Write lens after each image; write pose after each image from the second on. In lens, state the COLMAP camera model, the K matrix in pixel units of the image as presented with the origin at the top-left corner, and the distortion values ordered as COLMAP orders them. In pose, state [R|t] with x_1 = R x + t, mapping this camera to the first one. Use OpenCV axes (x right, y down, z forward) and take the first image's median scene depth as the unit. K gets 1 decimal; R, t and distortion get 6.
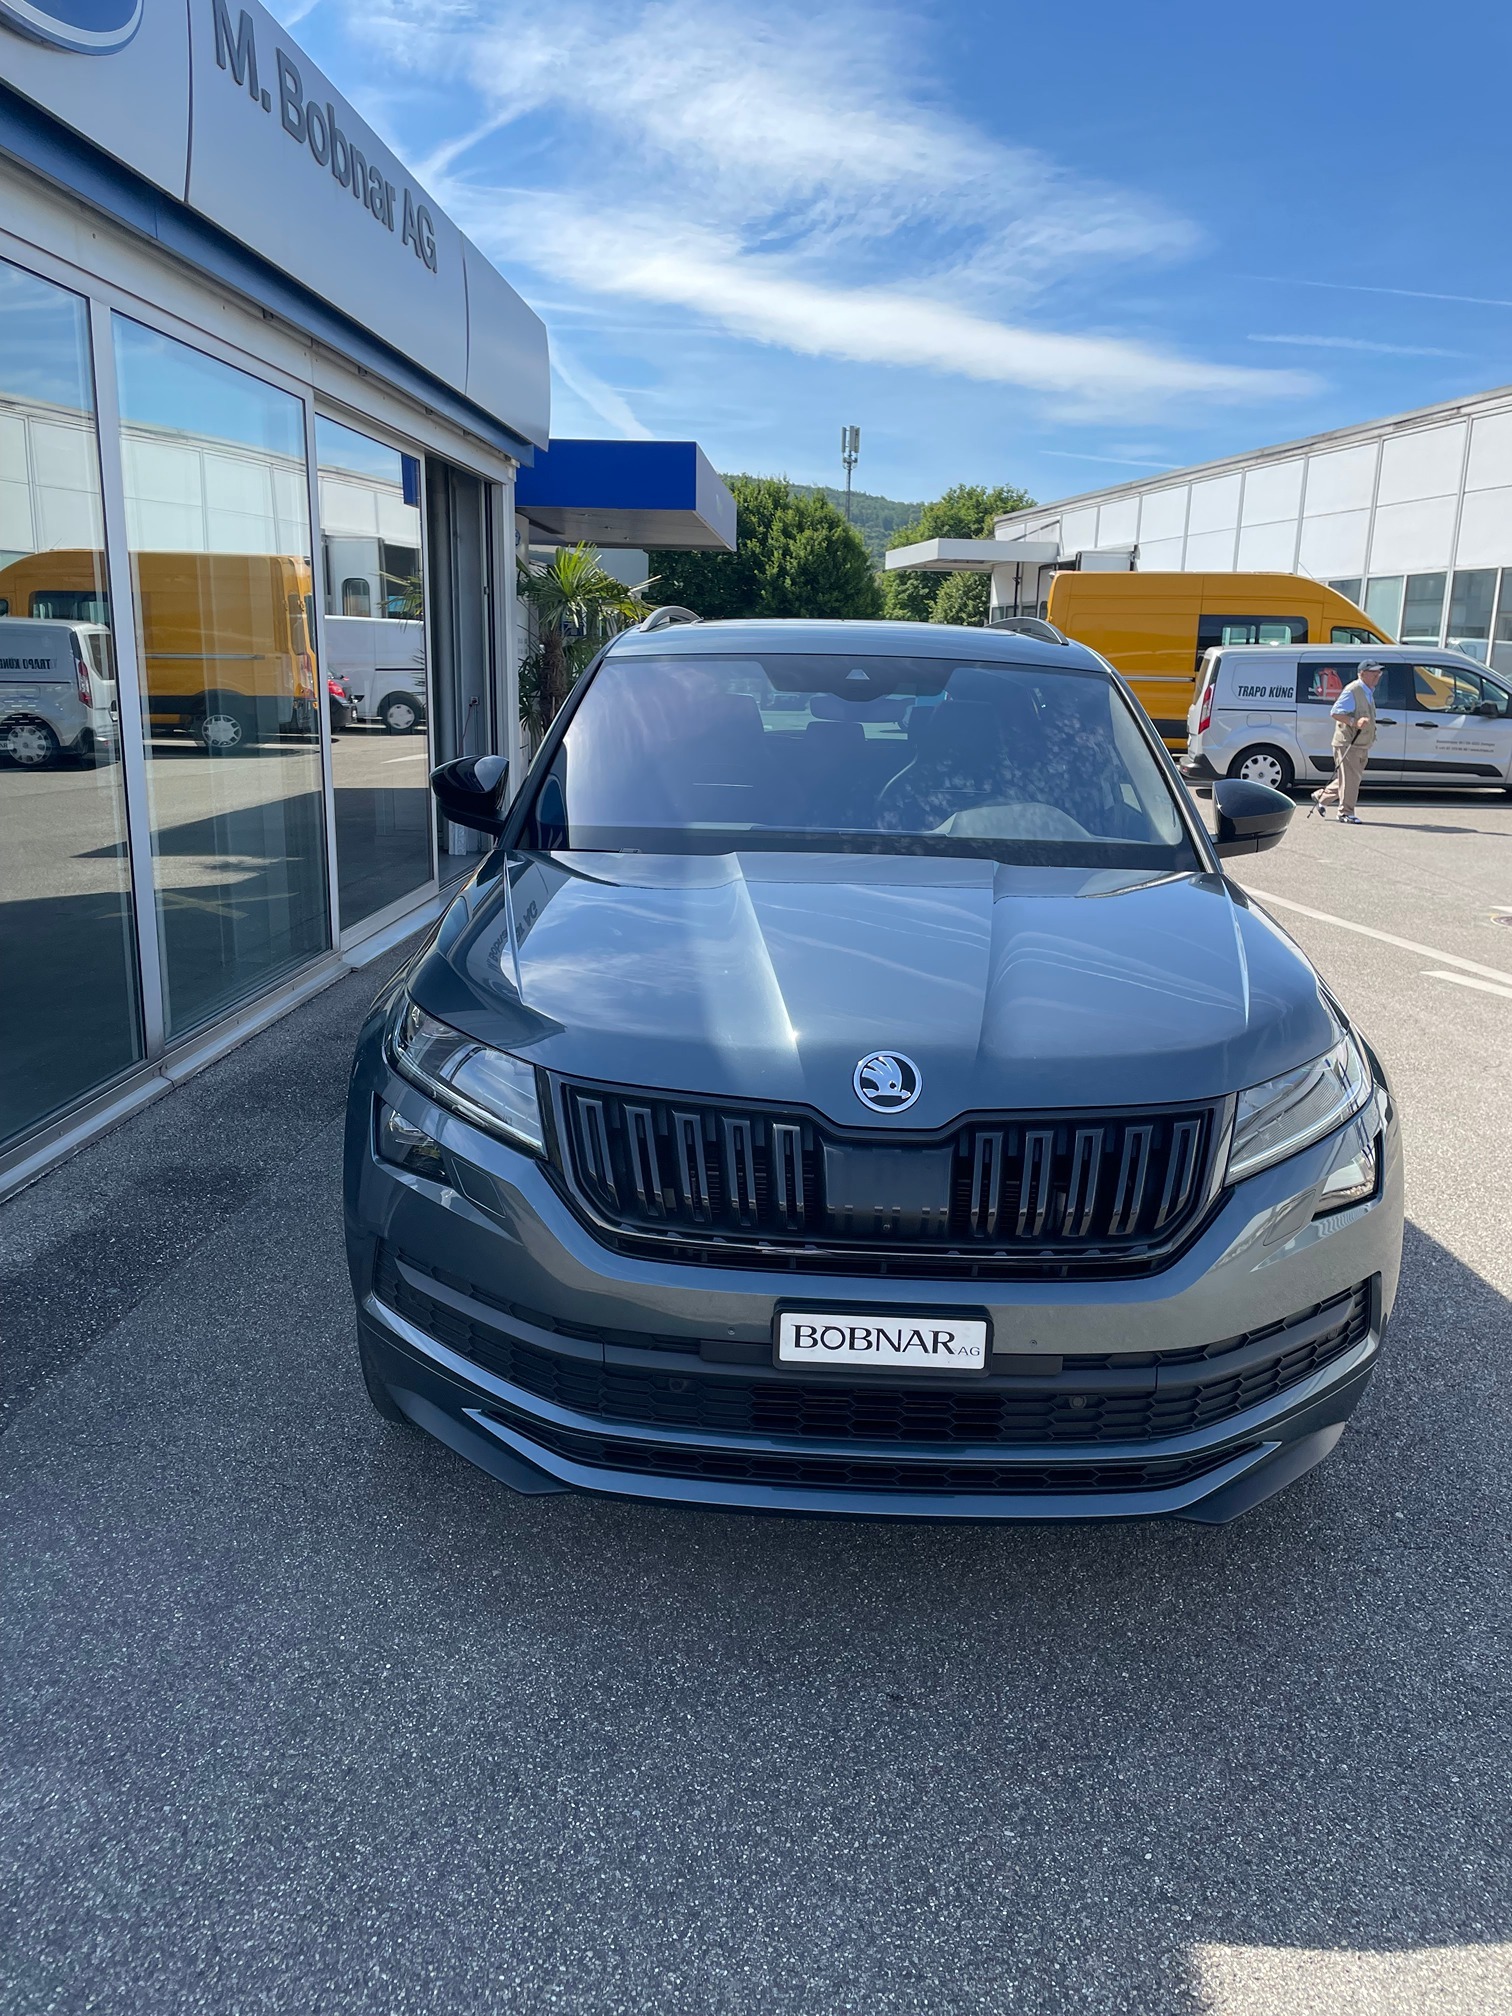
lens RADIAL K [[1524.1, 0, 740.7], [0, 1524.1, 996.3], [0, 0, 1]] dist [0.090256, -0.123591]
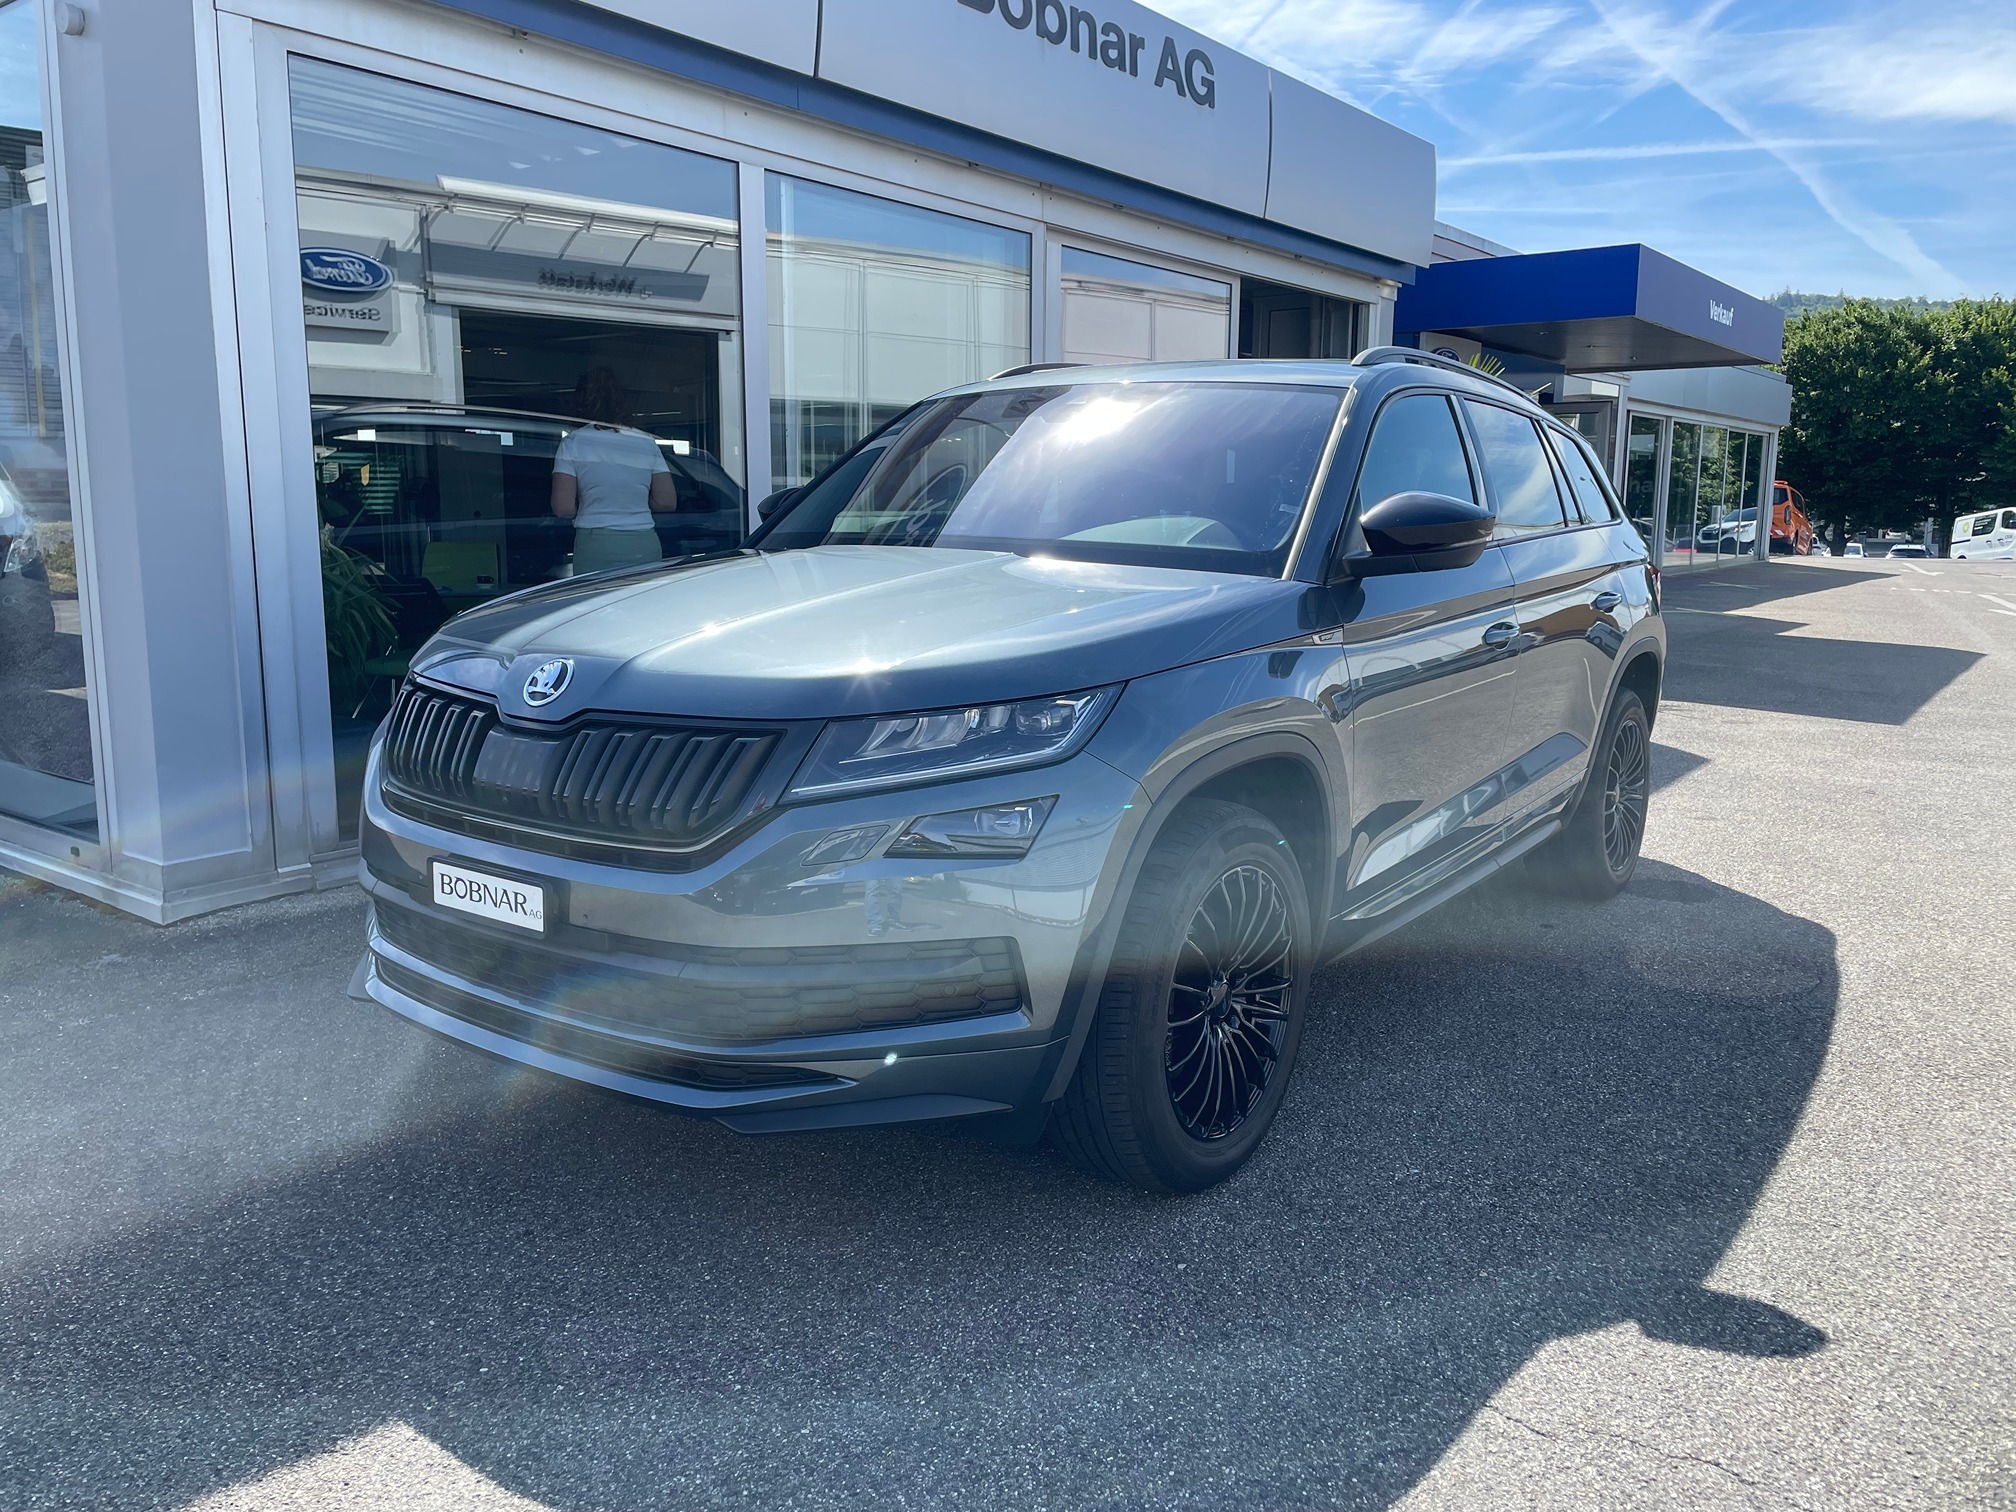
lens RADIAL K [[1522.1, 0, 1002.7], [0, 1522.1, 737.0], [0, 0, 1]] dist [0.081795, -0.107259]
pose [[0.823444, 0.069246, -0.563157, 0.673510], [-0.114177, 0.992444, -0.044917, 0.071863], [0.555791, 0.101286, 0.825129, 0.155624]]
